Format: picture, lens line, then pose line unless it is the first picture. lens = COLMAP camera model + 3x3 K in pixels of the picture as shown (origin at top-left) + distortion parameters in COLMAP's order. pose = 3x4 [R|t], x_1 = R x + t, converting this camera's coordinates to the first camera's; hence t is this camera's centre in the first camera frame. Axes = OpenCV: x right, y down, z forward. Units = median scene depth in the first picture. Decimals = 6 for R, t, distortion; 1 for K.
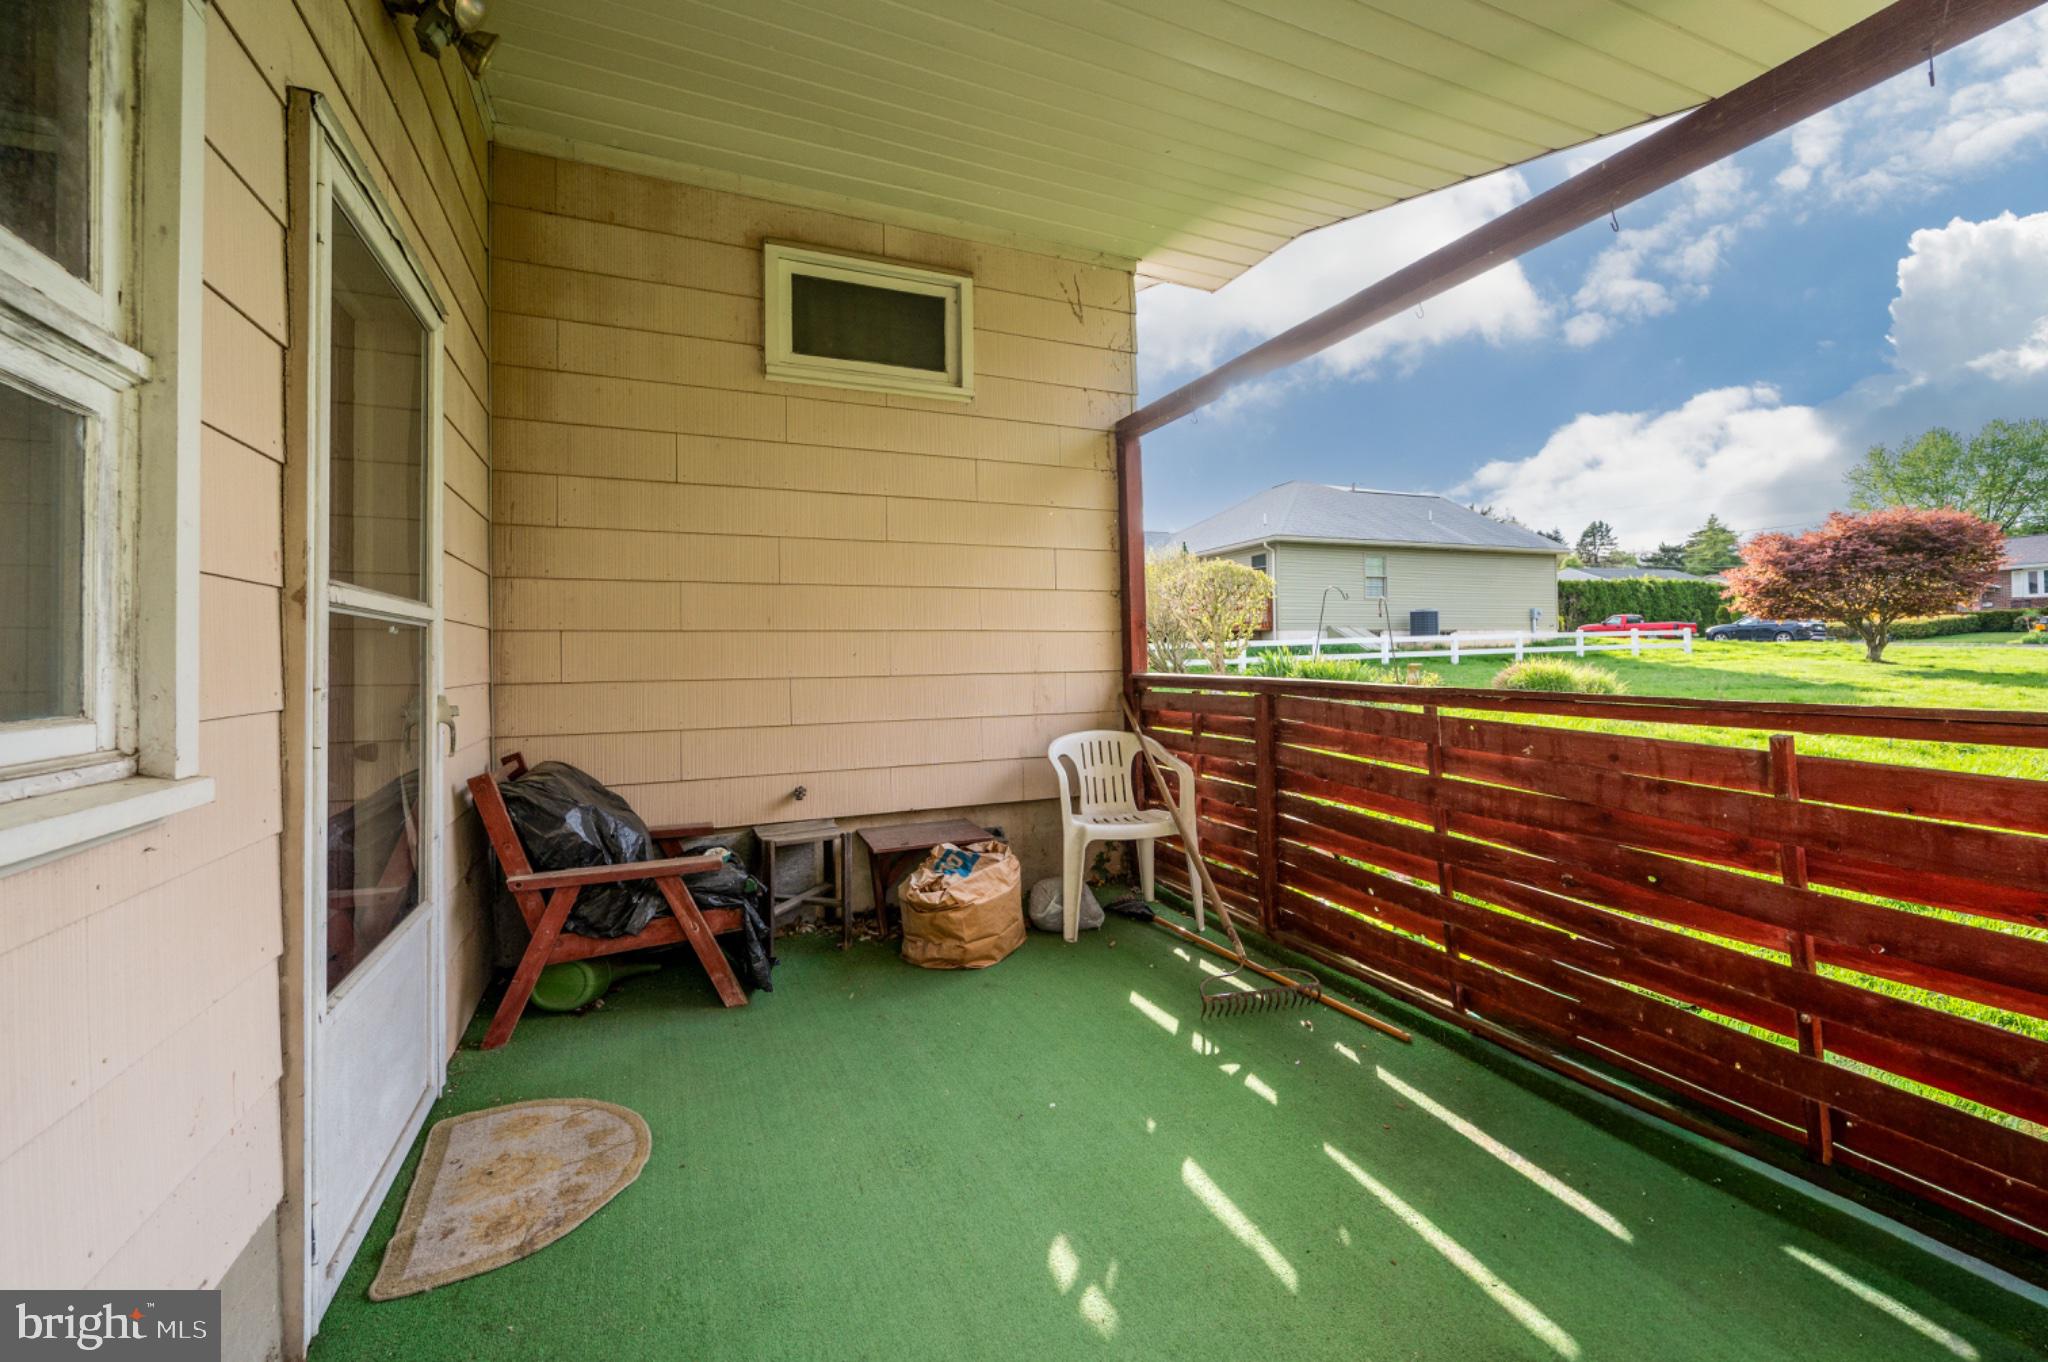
lens RADIAL K [[835.0, 0, 1034.6], [0, 835.0, 671.0], [0, 0, 1]] dist [-0.017094, -0.000738]
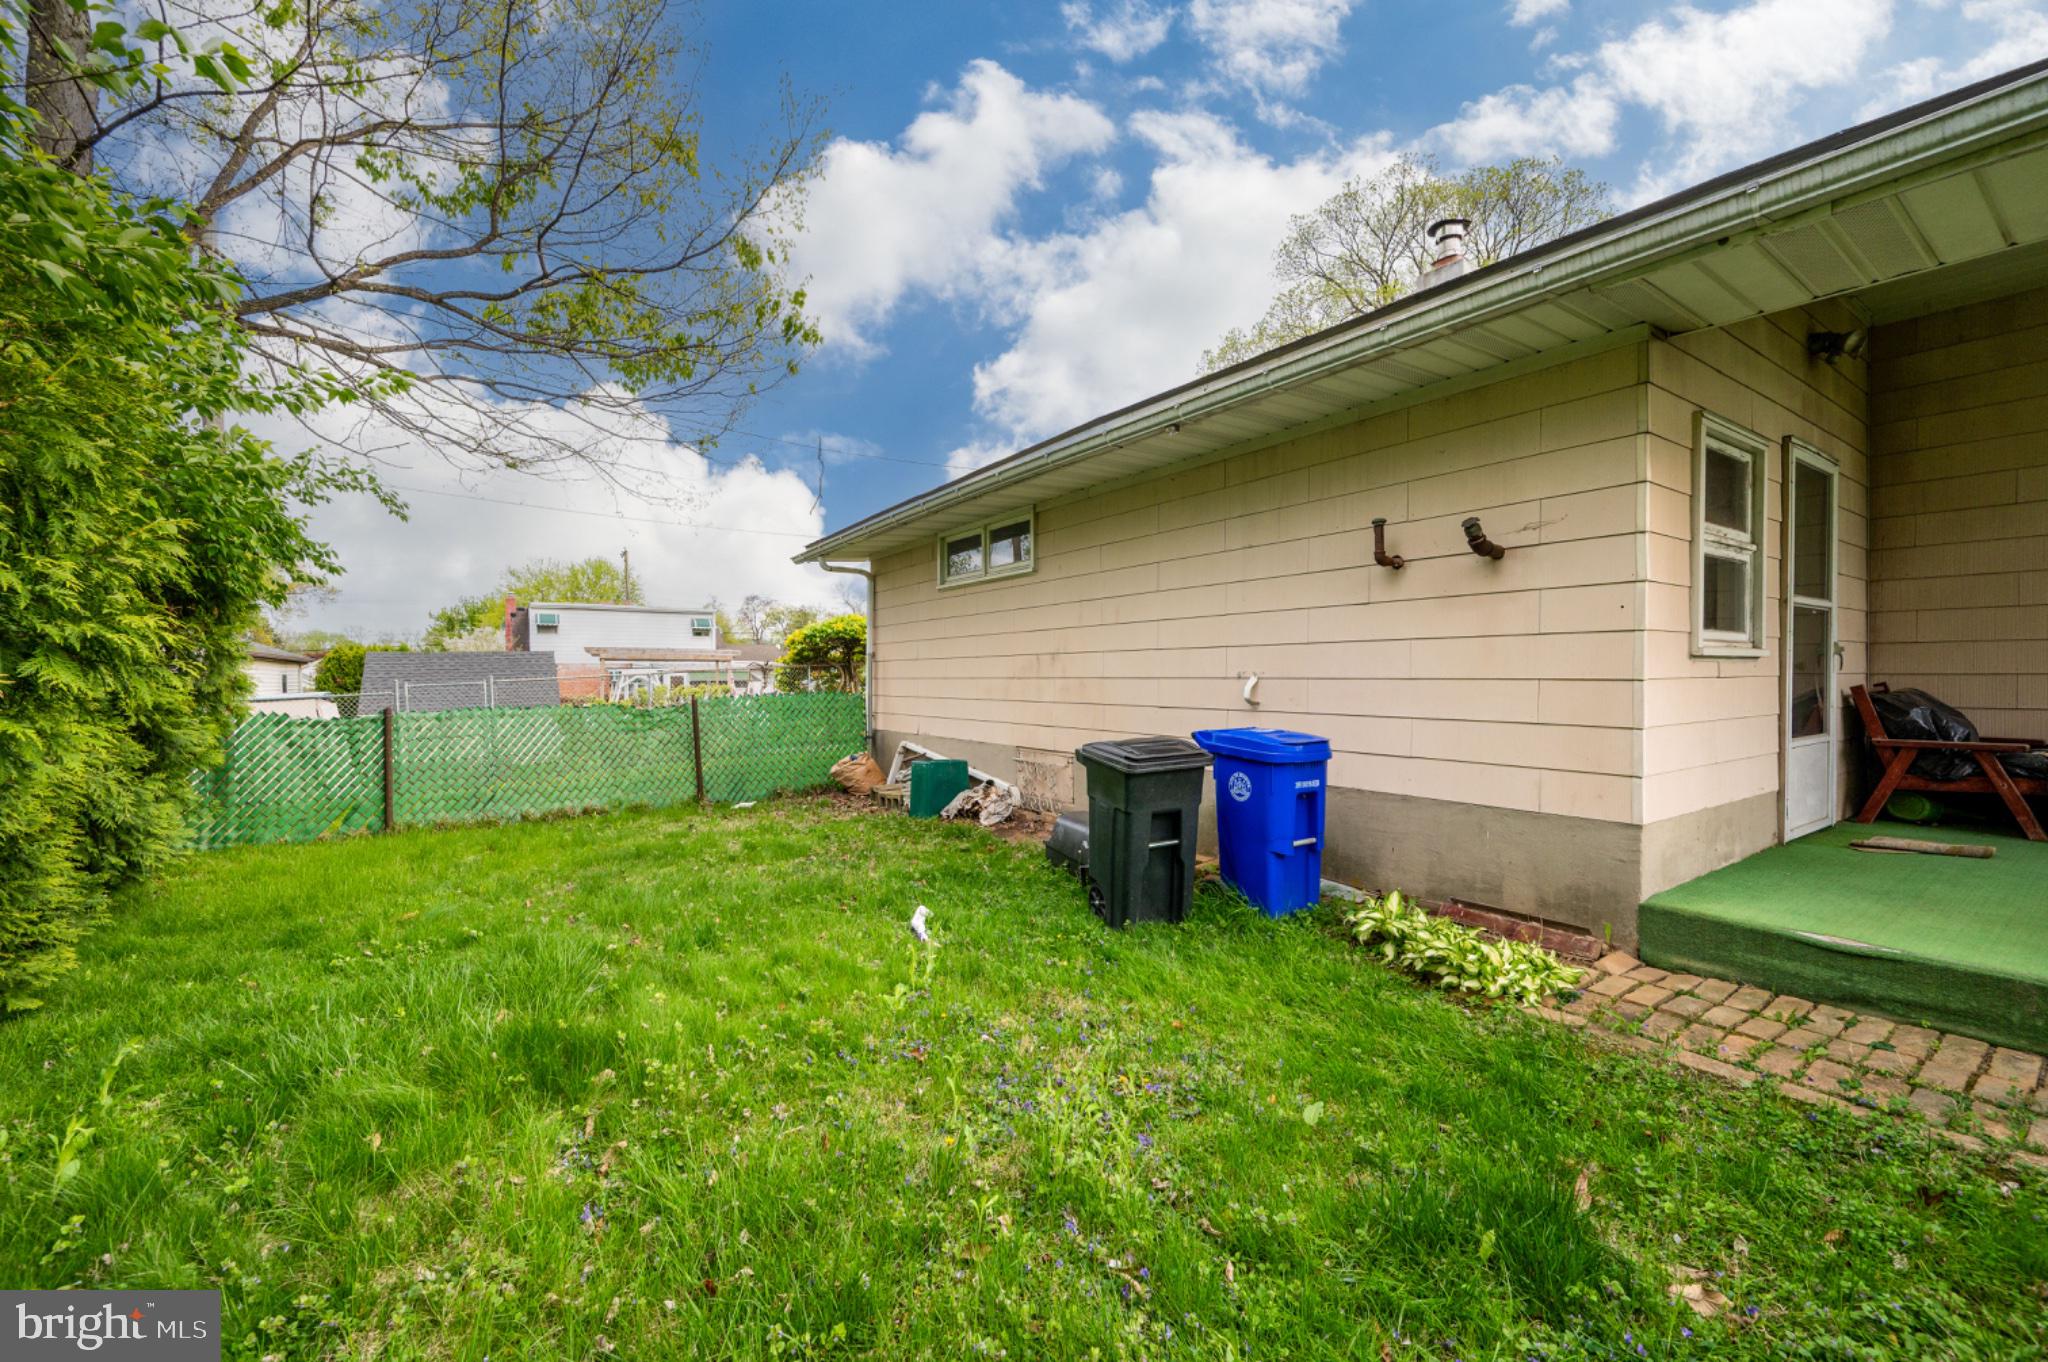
lens RADIAL K [[835.0, 0, 1038.8], [0, 835.0, 682.2], [0, 0, 1]] dist [-0.017094, -0.000738]
pose [[0.179795, 0.016239, -0.983570, 0.865539], [-0.002155, 0.999868, 0.016114, 0.088617], [0.983702, -0.000777, 0.179807, -1.218586]]
